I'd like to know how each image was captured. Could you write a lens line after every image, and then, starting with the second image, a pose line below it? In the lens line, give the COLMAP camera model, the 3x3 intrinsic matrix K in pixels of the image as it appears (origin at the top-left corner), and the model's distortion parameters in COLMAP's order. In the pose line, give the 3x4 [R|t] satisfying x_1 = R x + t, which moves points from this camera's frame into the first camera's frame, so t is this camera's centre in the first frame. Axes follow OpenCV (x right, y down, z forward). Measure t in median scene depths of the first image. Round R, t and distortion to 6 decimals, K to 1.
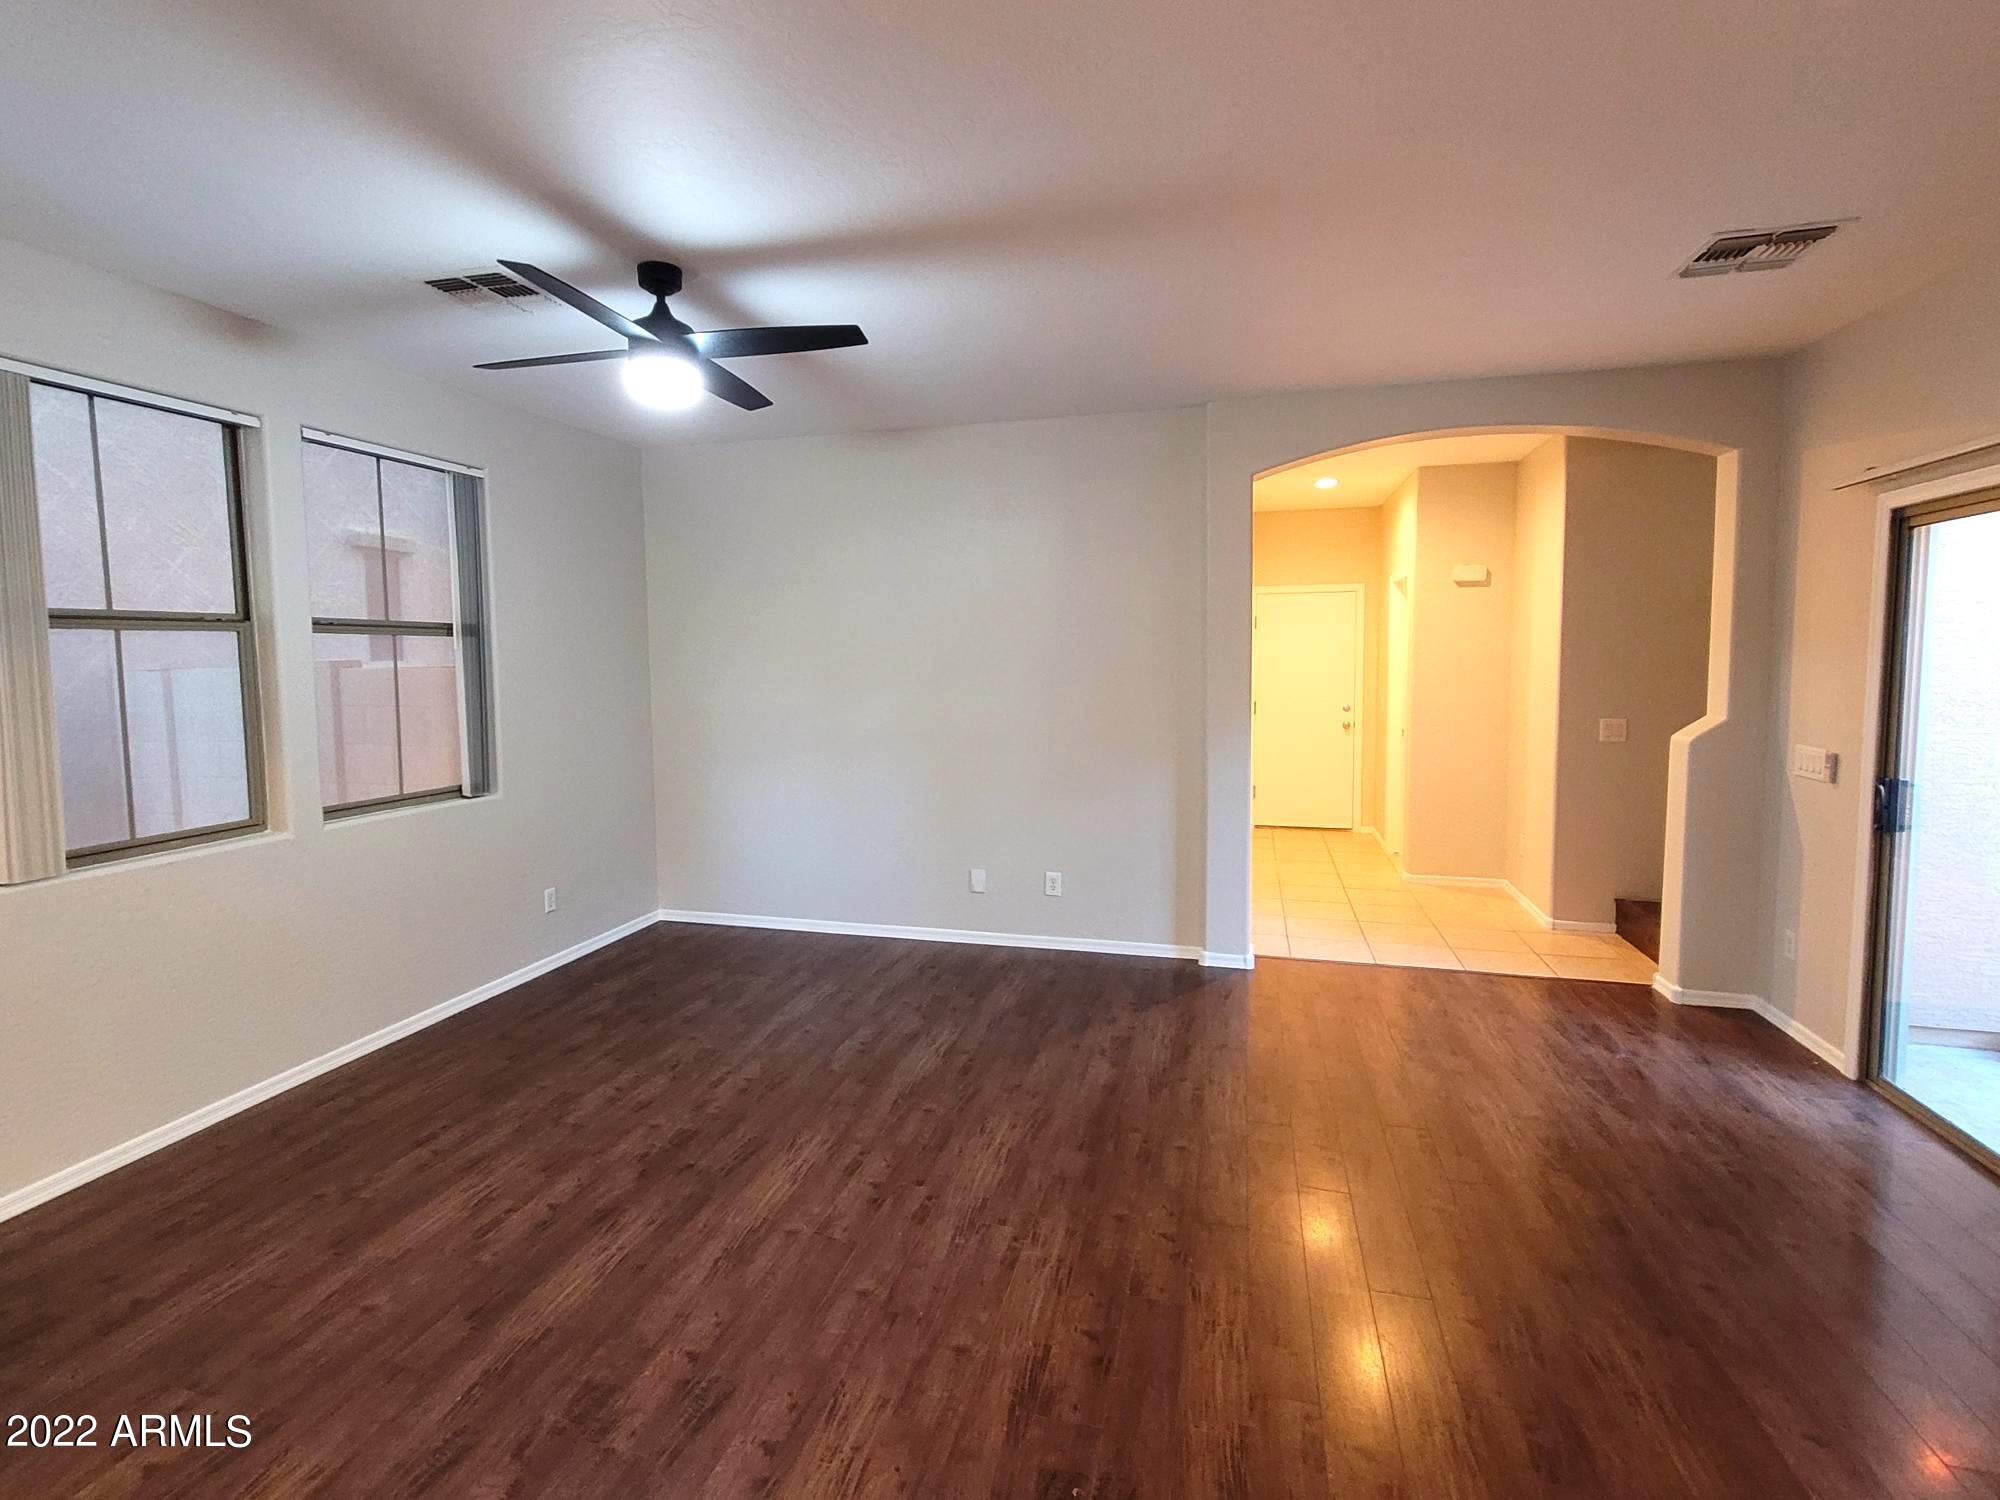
lens RADIAL K [[971.7, 0, 981.0], [0, 971.7, 726.0], [0, 0, 1]] dist [0.005245, -0.001205]
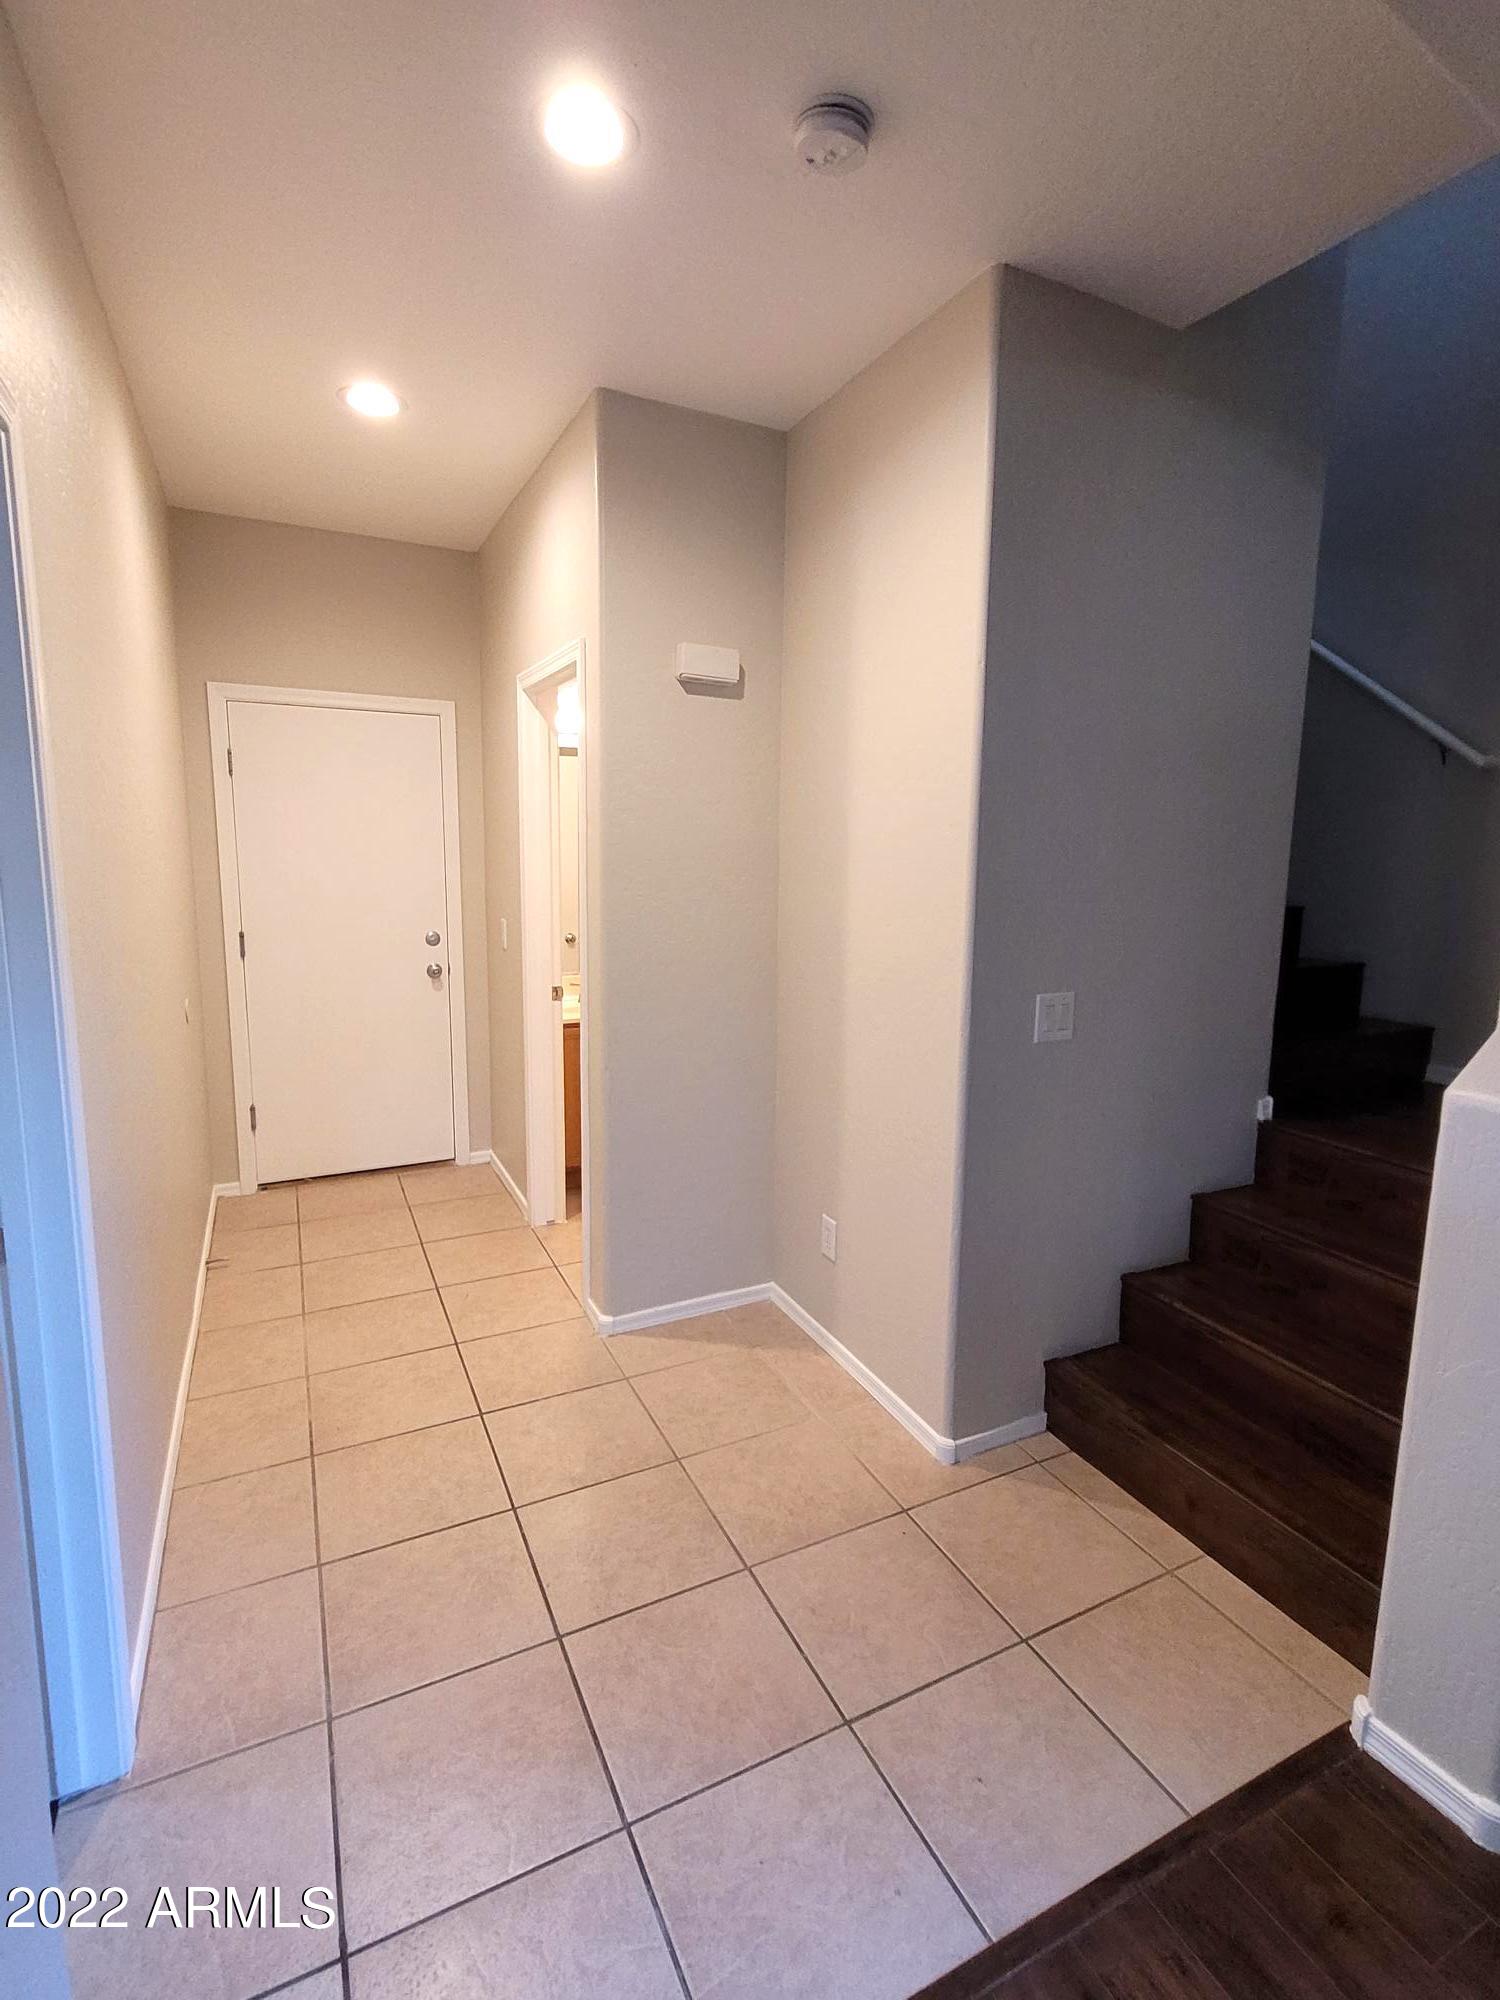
lens RADIAL K [[971.7, 0, 780.9], [0, 971.7, 977.1], [0, 0, 1]] dist [0.005245, -0.001205]
pose [[0.737675, -0.074506, 0.671033, 0.346289], [0.027883, 0.996406, 0.079981, -0.076049], [-0.674580, -0.040290, 0.737101, 1.048511]]
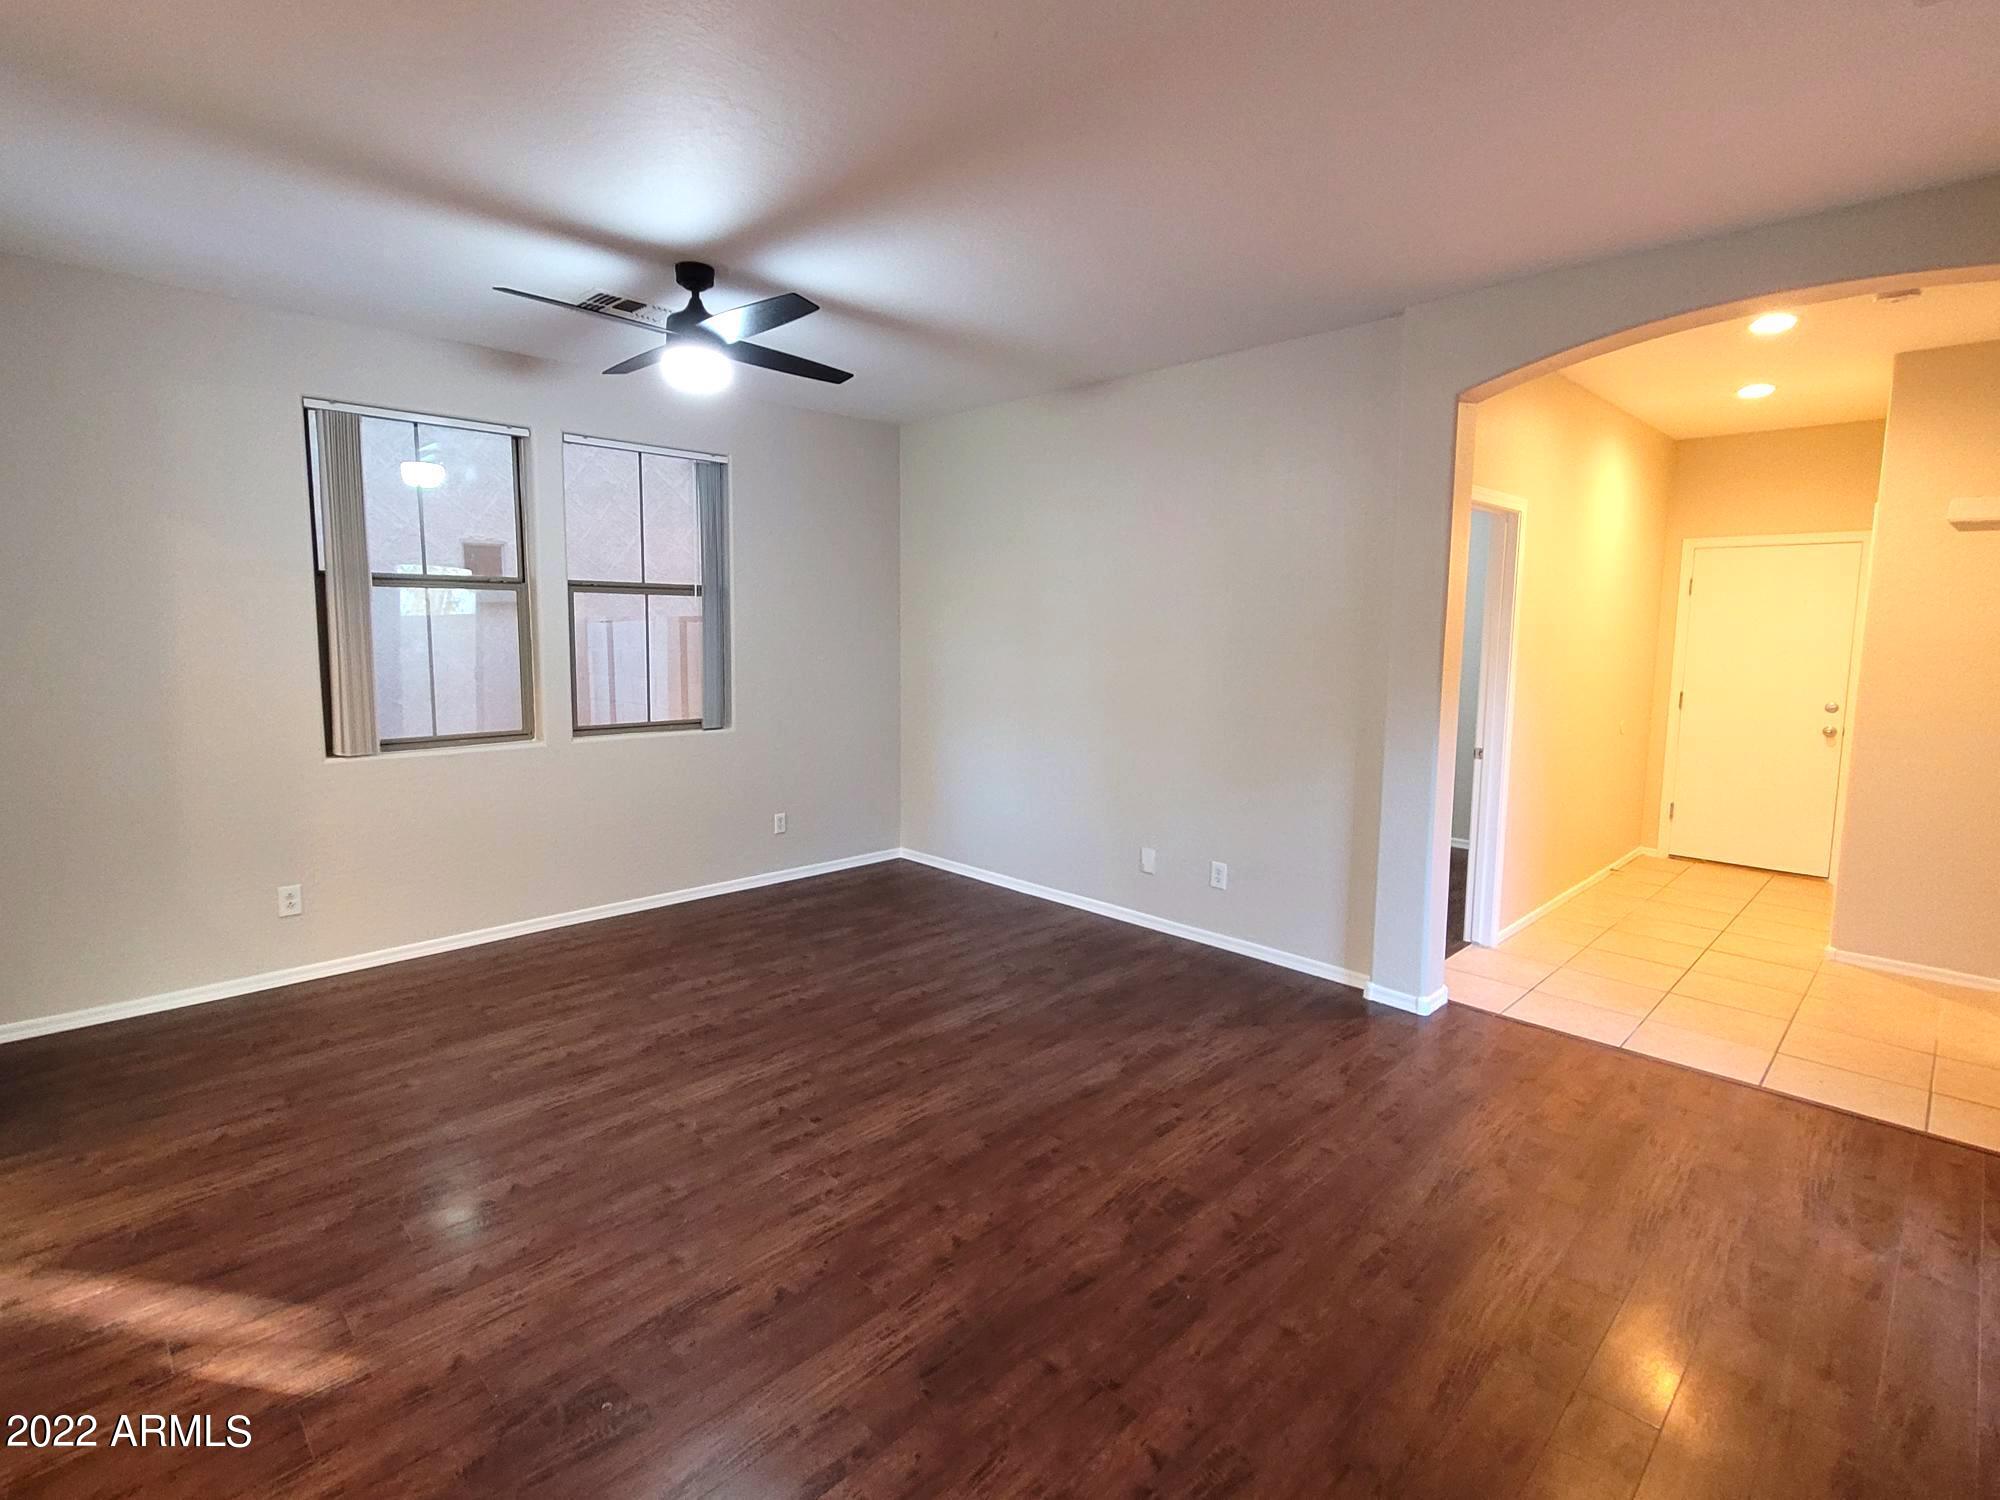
lens RADIAL K [[971.7, 0, 981.0], [0, 971.7, 726.0], [0, 0, 1]] dist [0.005245, -0.001205]
pose [[0.859471, 0.072501, -0.506017, 0.442889], [-0.056336, 0.997295, 0.047203, -0.008706], [0.508071, -0.012063, 0.861231, 0.147602]]
